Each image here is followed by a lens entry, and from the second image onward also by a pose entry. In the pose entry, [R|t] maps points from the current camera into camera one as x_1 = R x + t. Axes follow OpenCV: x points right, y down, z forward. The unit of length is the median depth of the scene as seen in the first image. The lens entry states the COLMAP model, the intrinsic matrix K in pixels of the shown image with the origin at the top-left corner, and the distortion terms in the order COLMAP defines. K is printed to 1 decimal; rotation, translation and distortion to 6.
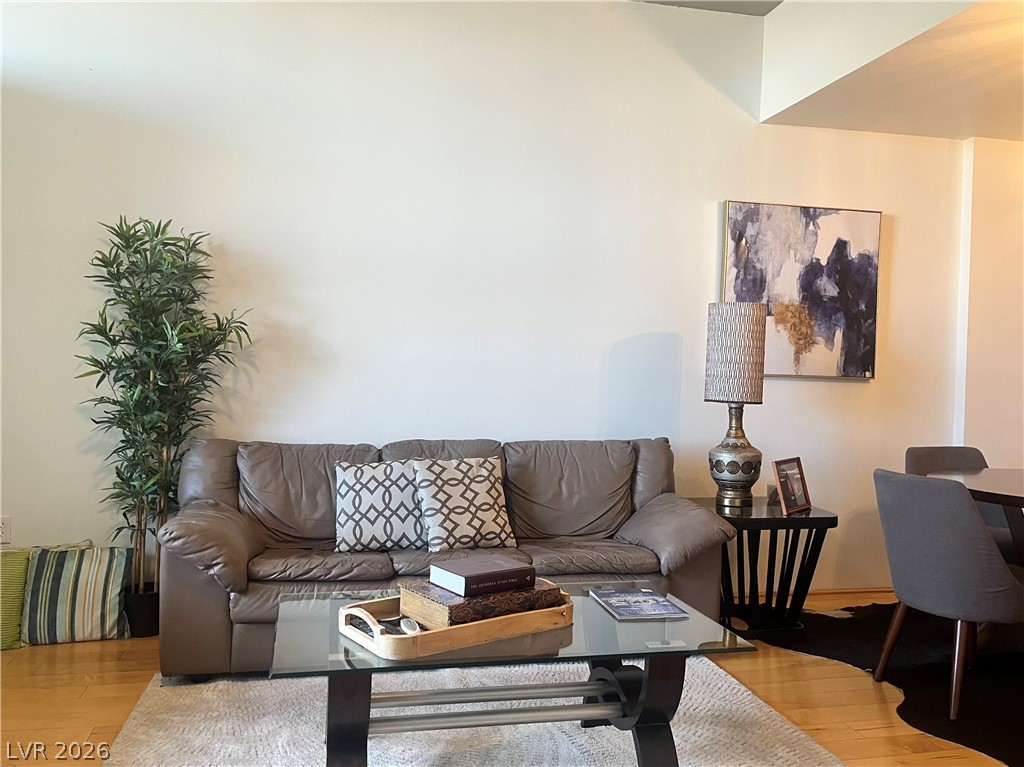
lens RADIAL K [[836.3, 0, 512.0], [0, 836.3, 383.5], [0, 0, 1]] dist [0.040244, -0.017564]
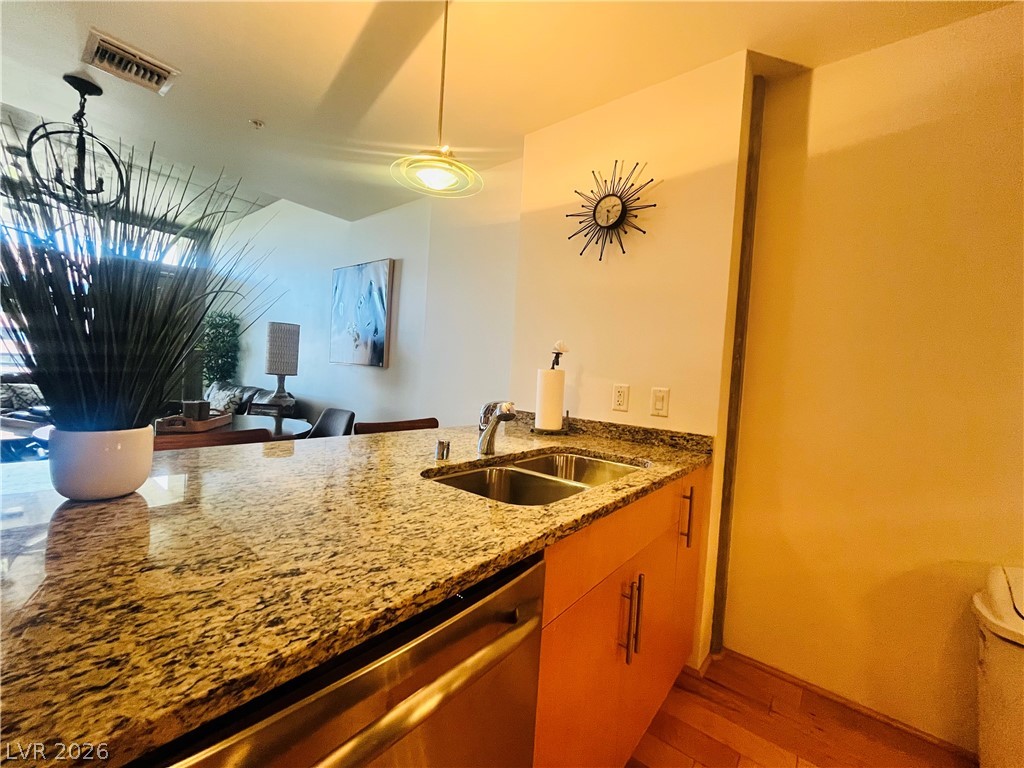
lens RADIAL K [[414.7, 0, 513.2], [0, 414.7, 383.7], [0, 0, 1]] dist [-0.002122, -0.000351]
pose [[0.622941, 0.034486, -0.781508, 1.403014], [-0.063718, 0.997945, -0.006753, 0.017504], [0.779669, 0.054003, 0.623859, 0.863045]]
